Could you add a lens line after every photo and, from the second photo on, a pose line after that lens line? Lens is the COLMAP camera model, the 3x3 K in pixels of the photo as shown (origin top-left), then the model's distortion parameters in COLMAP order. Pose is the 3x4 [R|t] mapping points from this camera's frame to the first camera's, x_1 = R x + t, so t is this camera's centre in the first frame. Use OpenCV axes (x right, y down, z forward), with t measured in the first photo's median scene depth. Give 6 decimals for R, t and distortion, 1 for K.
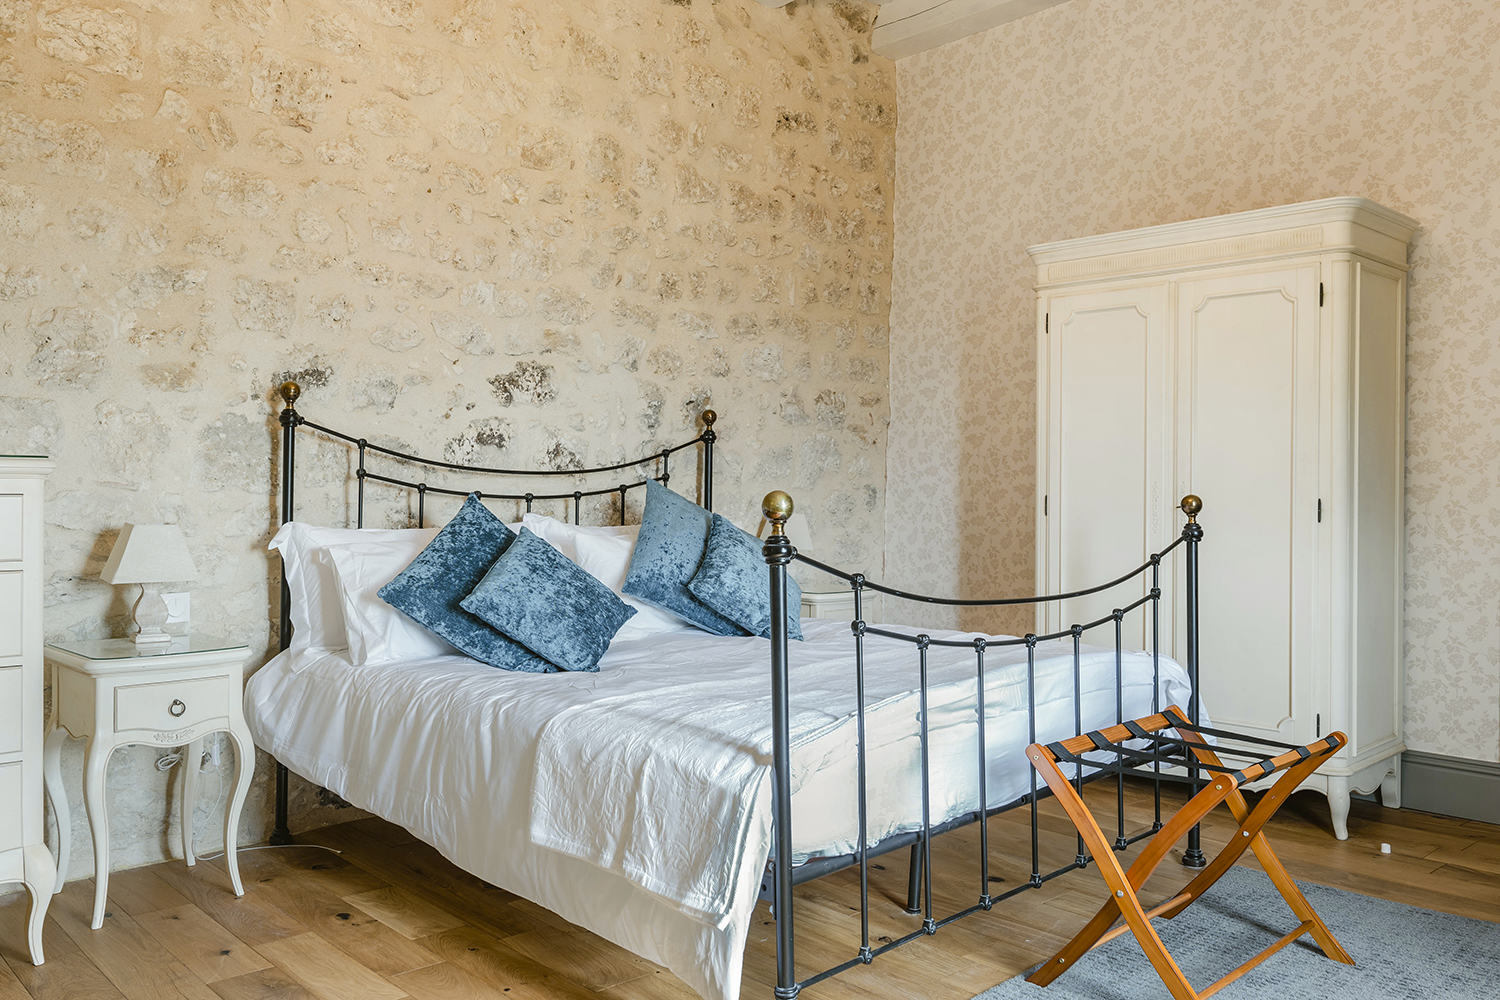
lens RADIAL K [[1215.6, 0, 743.4], [0, 1215.6, 490.4], [0, 0, 1]] dist [0.028796, -0.049529]
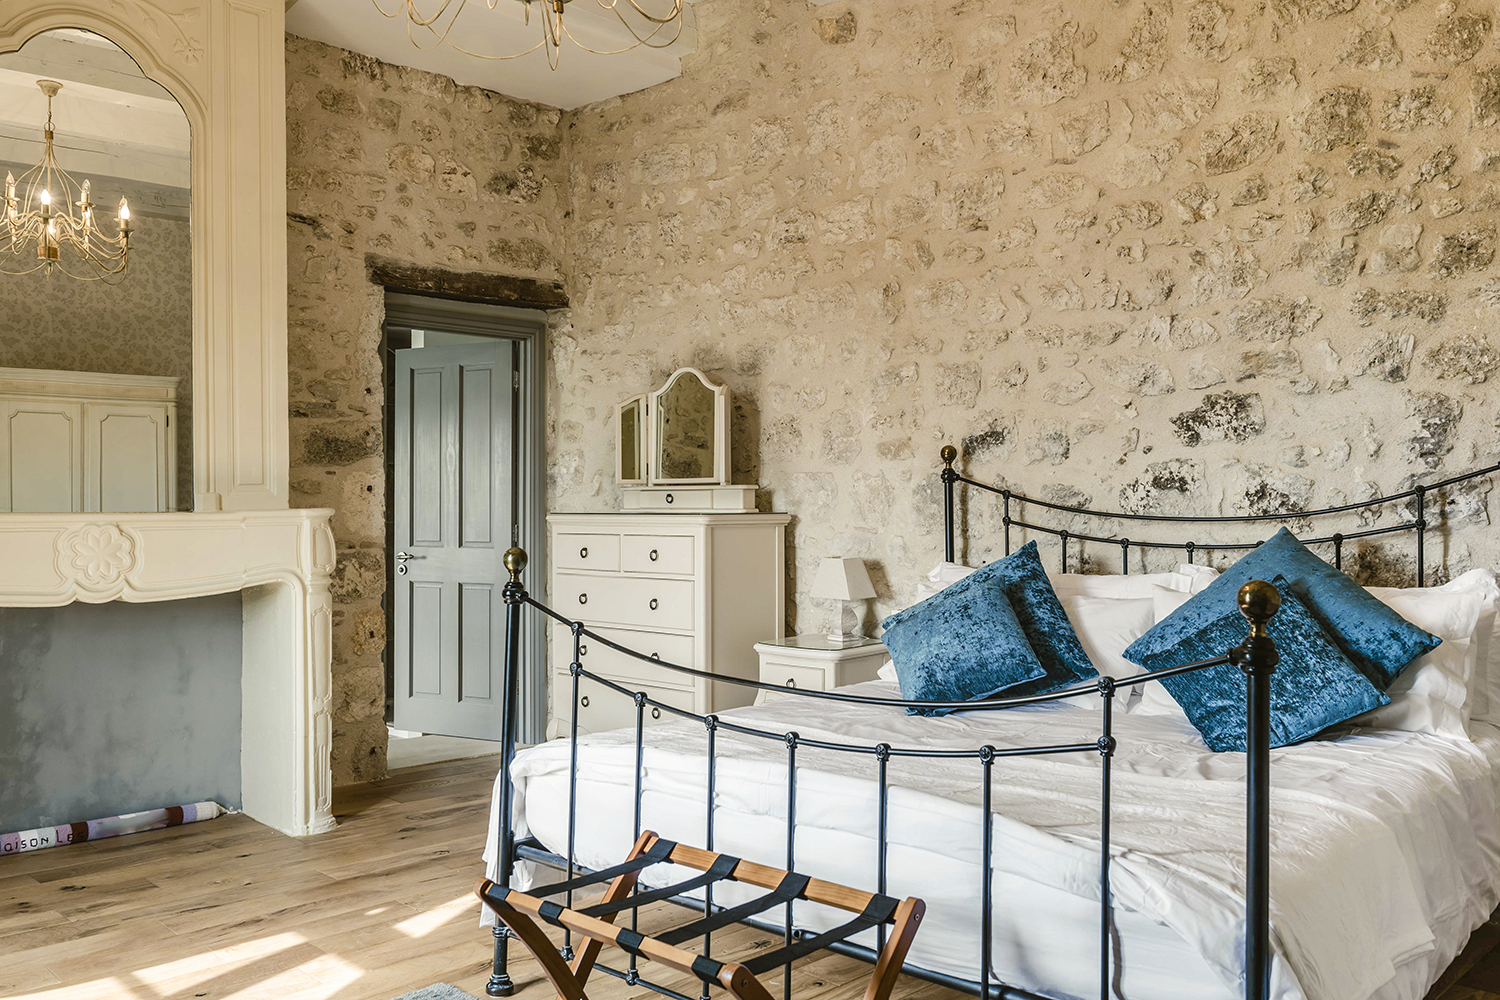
lens RADIAL K [[1215.6, 0, 744.2], [0, 1215.6, 504.8], [0, 0, 1]] dist [0.028796, -0.049529]
pose [[0.045648, -0.004519, -0.998947, 0.739510], [-0.000666, 0.999989, -0.004554, -0.021811], [0.998957, 0.000873, 0.045645, 0.656644]]
